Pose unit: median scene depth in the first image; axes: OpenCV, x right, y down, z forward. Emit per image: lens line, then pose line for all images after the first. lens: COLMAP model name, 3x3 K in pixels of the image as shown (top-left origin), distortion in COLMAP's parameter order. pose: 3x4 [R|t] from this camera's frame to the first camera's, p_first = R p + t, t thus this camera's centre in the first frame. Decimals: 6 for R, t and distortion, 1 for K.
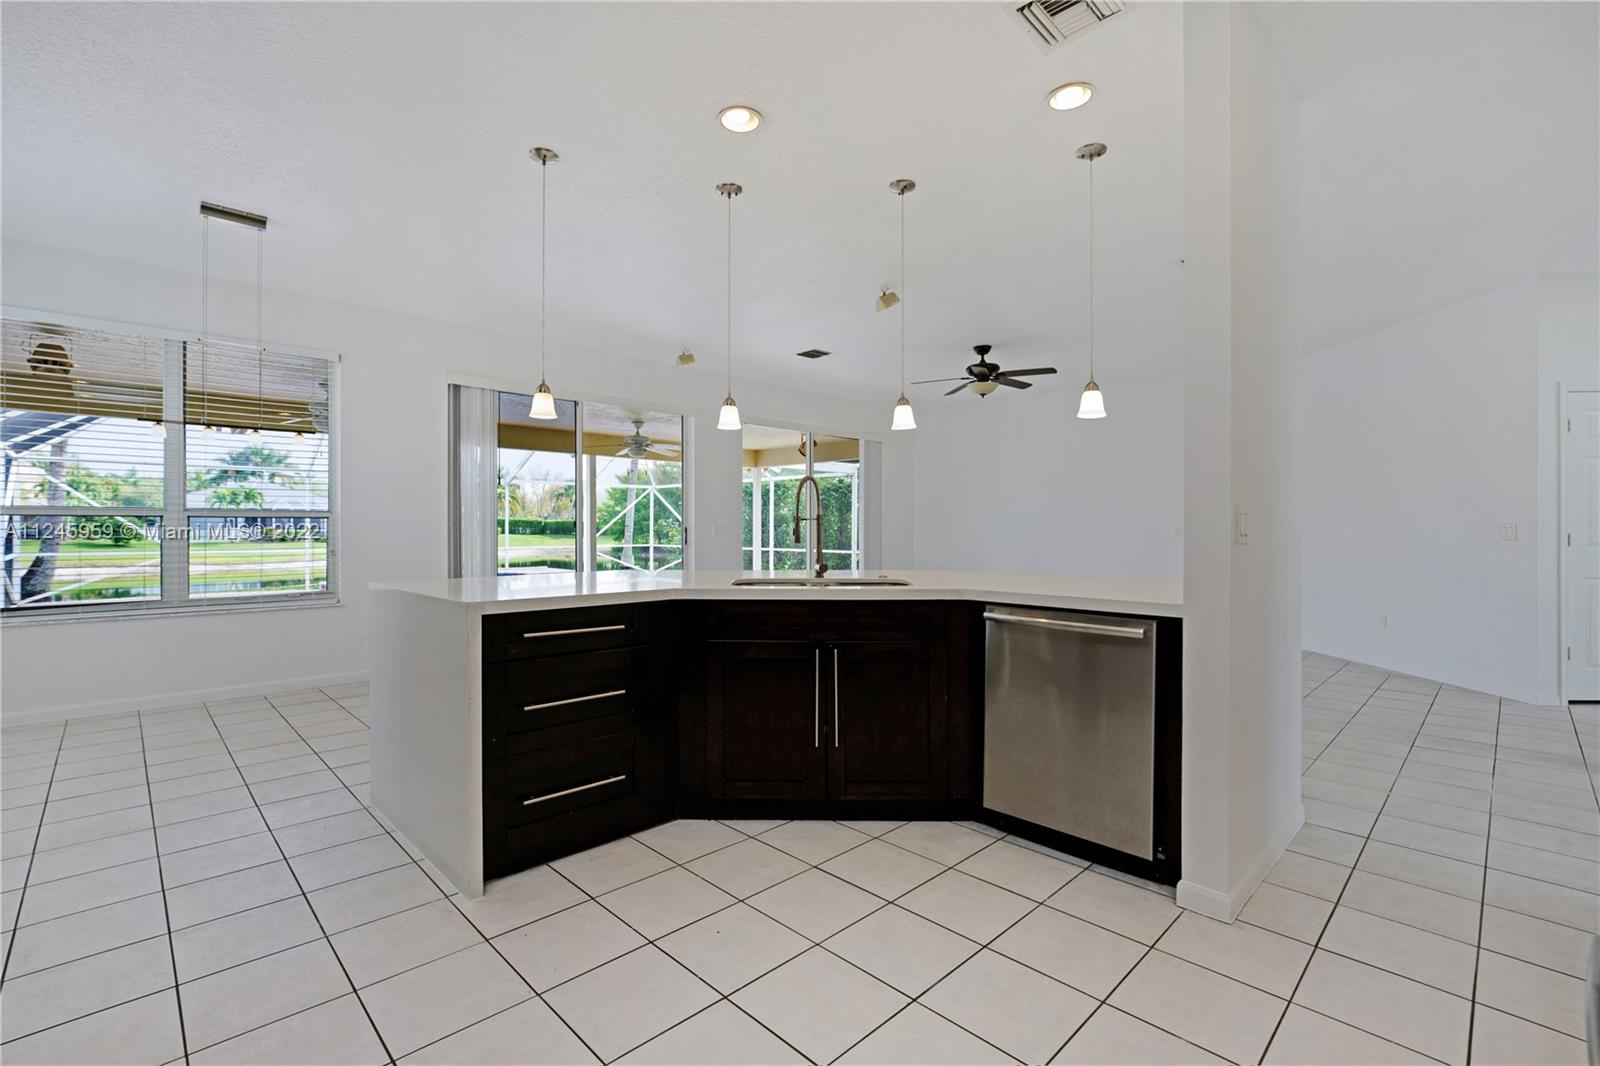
lens RADIAL K [[716.3, 0, 790.8], [0, 716.3, 530.7], [0, 0, 1]] dist [-0.020594, 0.000205]
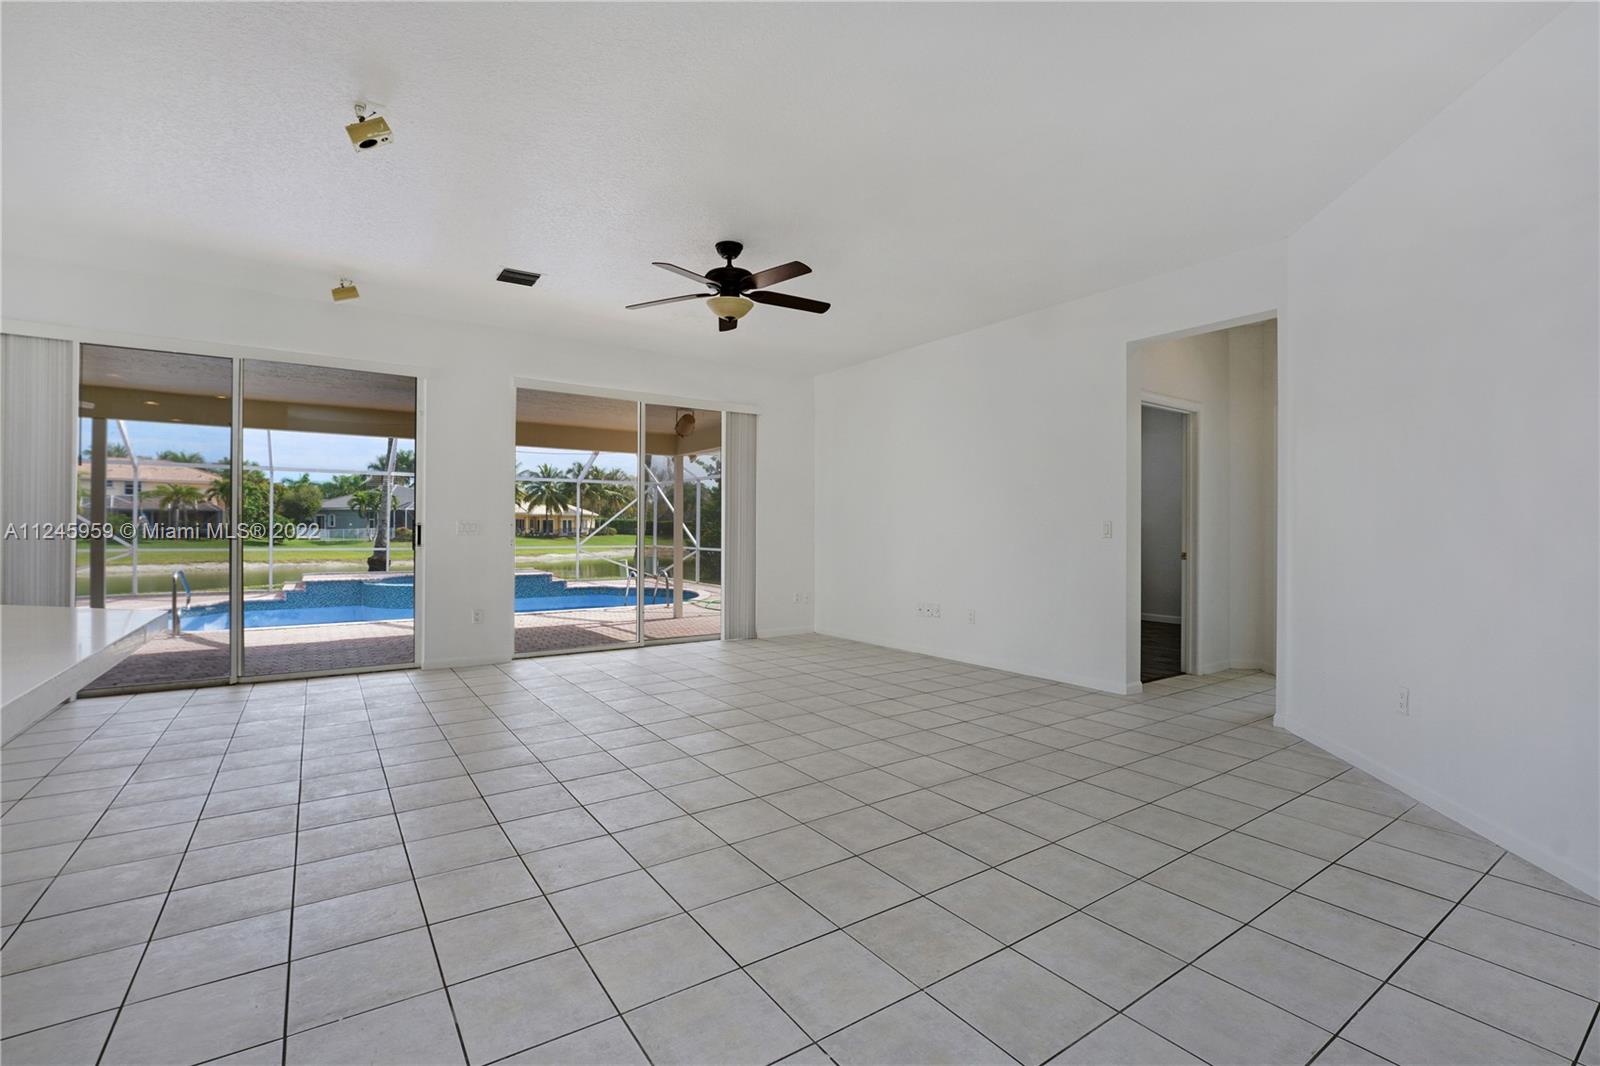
lens RADIAL K [[703.4, 0, 776.5], [0, 703.4, 528.7], [0, 0, 1]] dist [-0.021510, -0.000141]
pose [[0.982221, 0.001862, -0.187719, 0.418448], [-0.002530, 0.999991, -0.003318, 0.002511], [0.187711, 0.003733, 0.982217, 0.372799]]
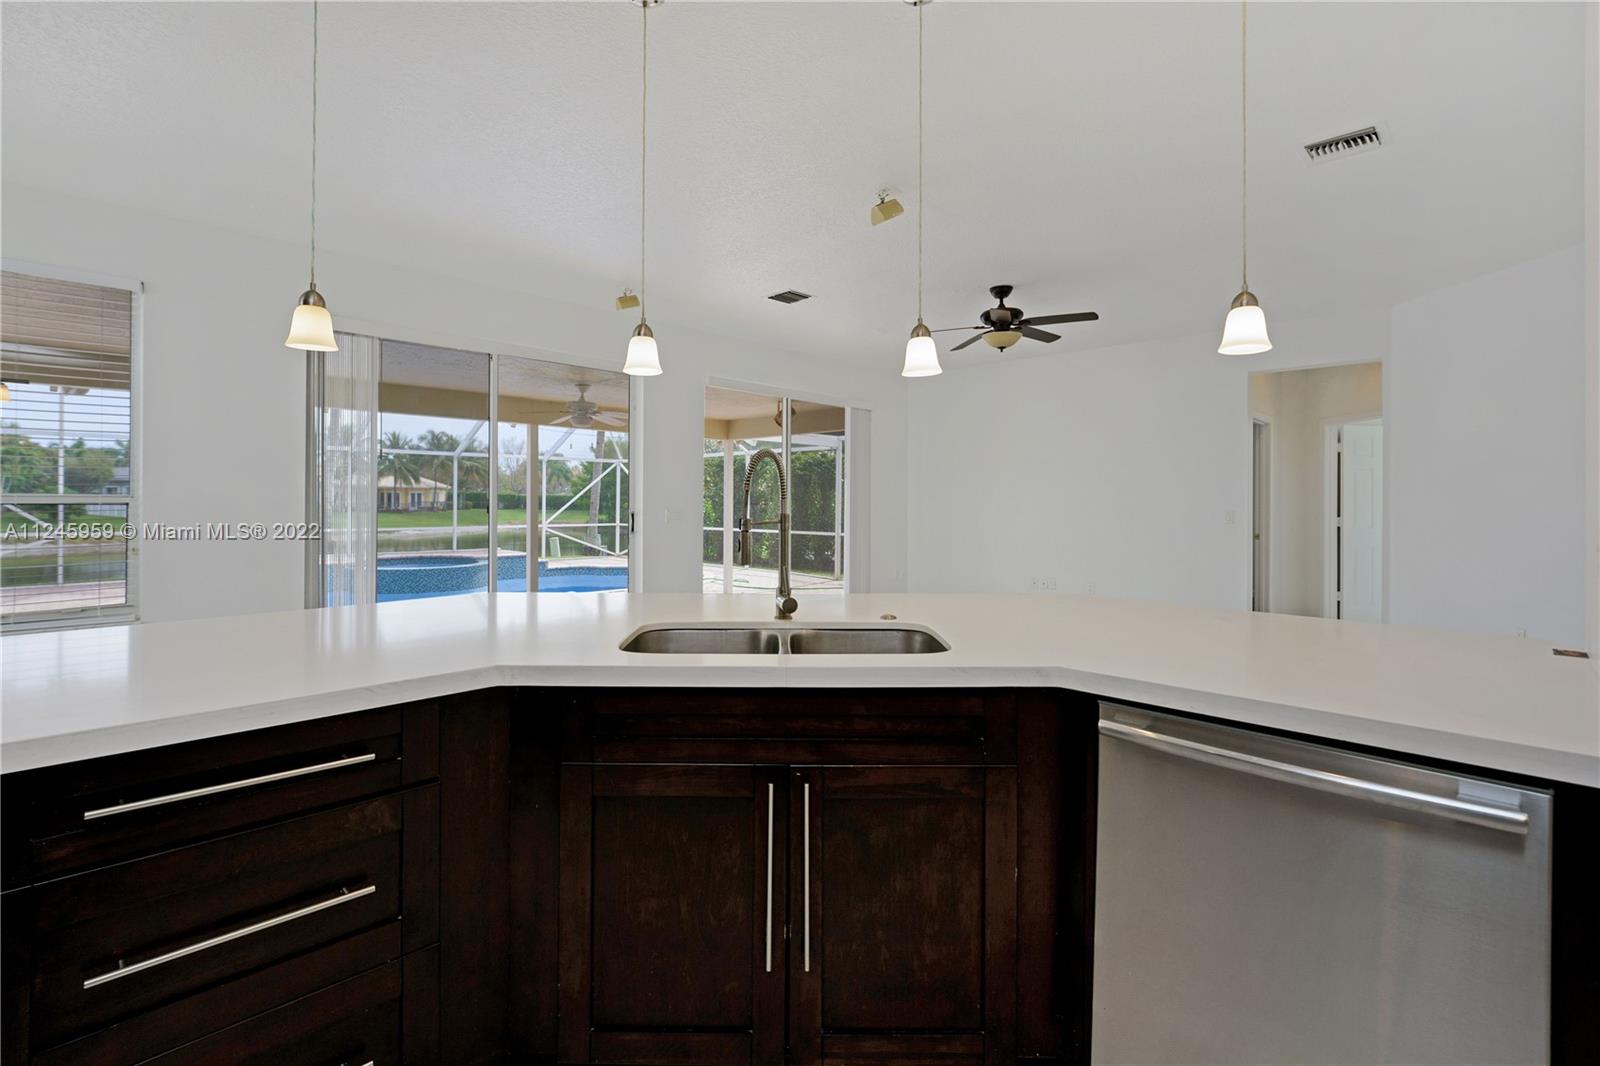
lens RADIAL K [[727.9, 0, 768.5], [0, 727.9, 514.8], [0, 0, 1]] dist [-0.000627, 0.000019]
pose [[0.999974, 0.003622, -0.006172, 0.014389], [-0.003539, 0.999904, 0.013360, -0.013922], [0.006220, -0.013338, 0.999892, 0.179455]]
